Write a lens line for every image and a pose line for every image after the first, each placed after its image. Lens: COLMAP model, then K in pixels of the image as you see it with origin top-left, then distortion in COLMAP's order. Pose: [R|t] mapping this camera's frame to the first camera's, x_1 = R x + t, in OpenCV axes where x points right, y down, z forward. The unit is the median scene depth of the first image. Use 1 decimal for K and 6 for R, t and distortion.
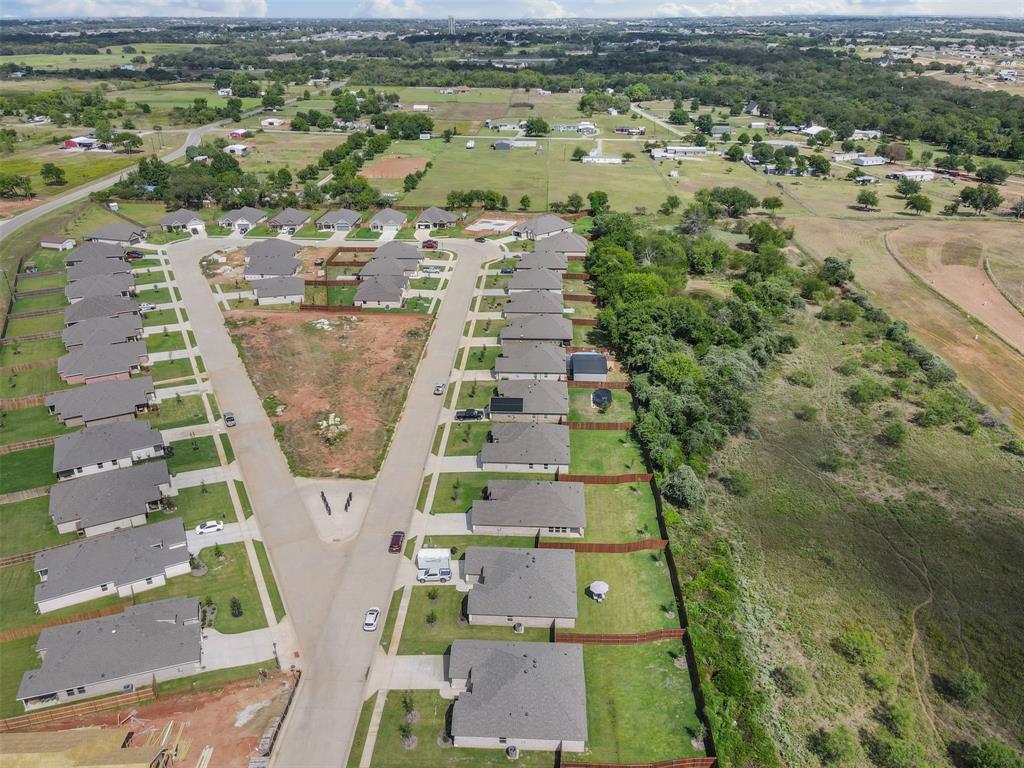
lens RADIAL K [[764.3, 0, 512.0], [0, 764.3, 384.0], [0, 0, 1]] dist [0.016274, 0.002908]
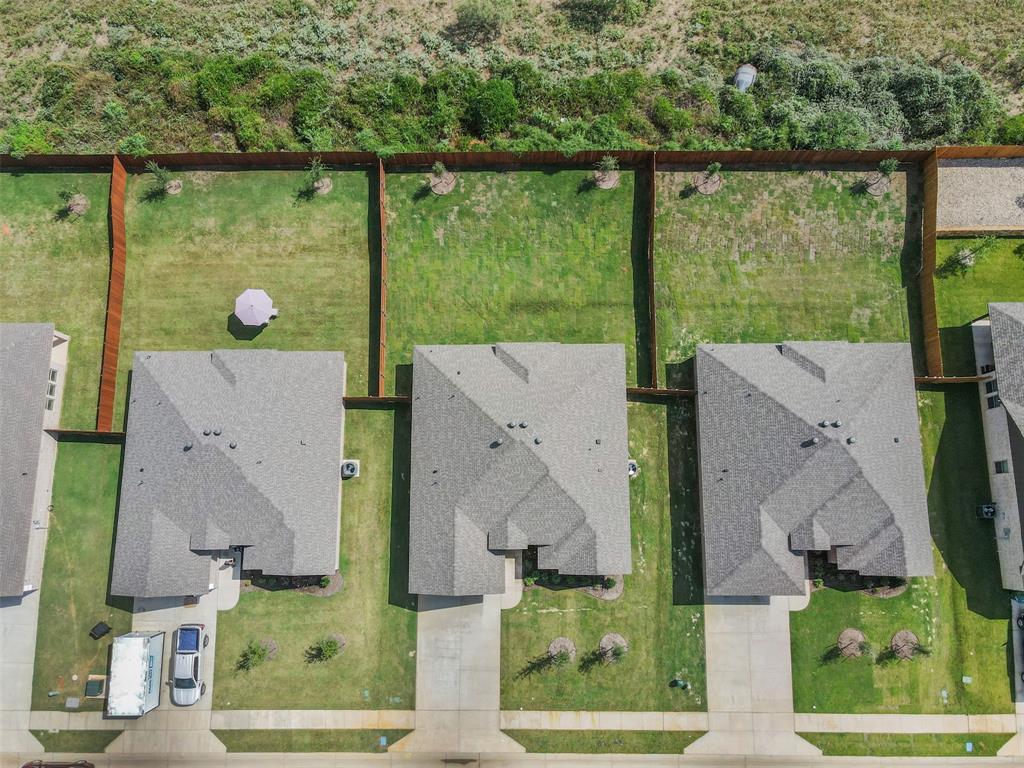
lens RADIAL K [[753.2, 0, 512.0], [0, 753.2, 384.0], [0, 0, 1]] dist [0.004295, 0.028718]
pose [[-0.044758, -0.982209, 0.182377, -0.029285], [0.448891, 0.143318, 0.882018, -0.077082], [-0.892465, 0.121345, 0.434491, 0.612690]]
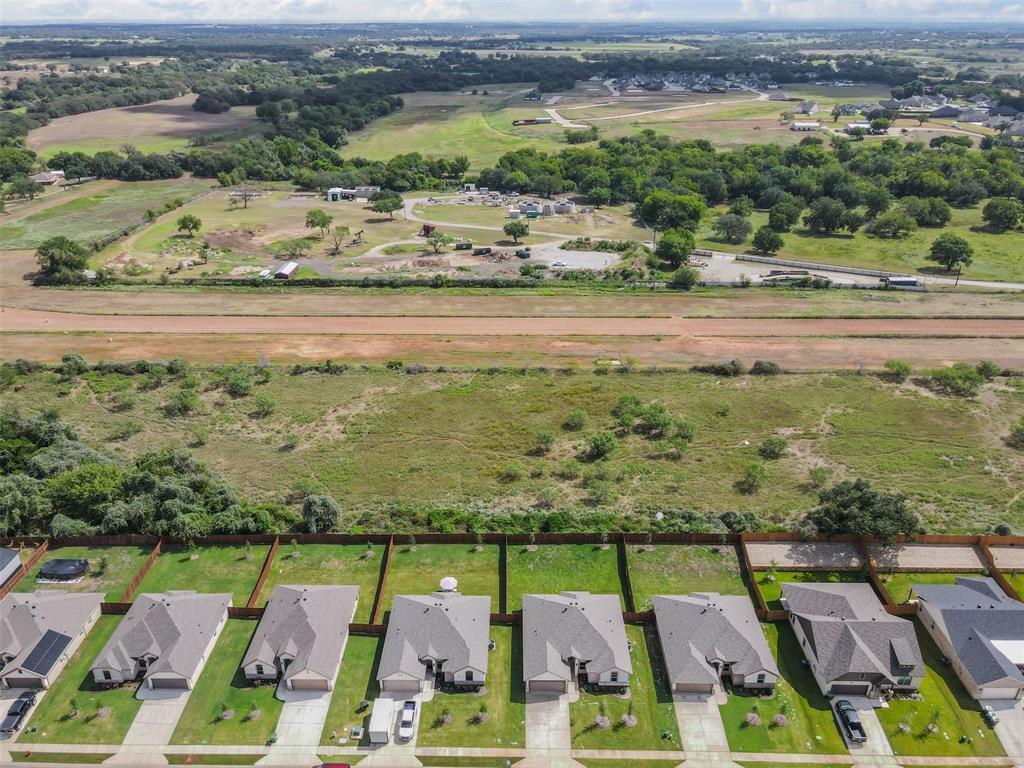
lens RADIAL K [[753.2, 0, 512.0], [0, 753.2, 384.0], [0, 0, 1]] dist [0.004295, 0.028718]
pose [[-0.035706, -0.435414, 0.899522, -0.688186], [0.438278, 0.802096, 0.405652, -0.336112], [-0.898130, 0.408725, 0.162193, 0.598064]]
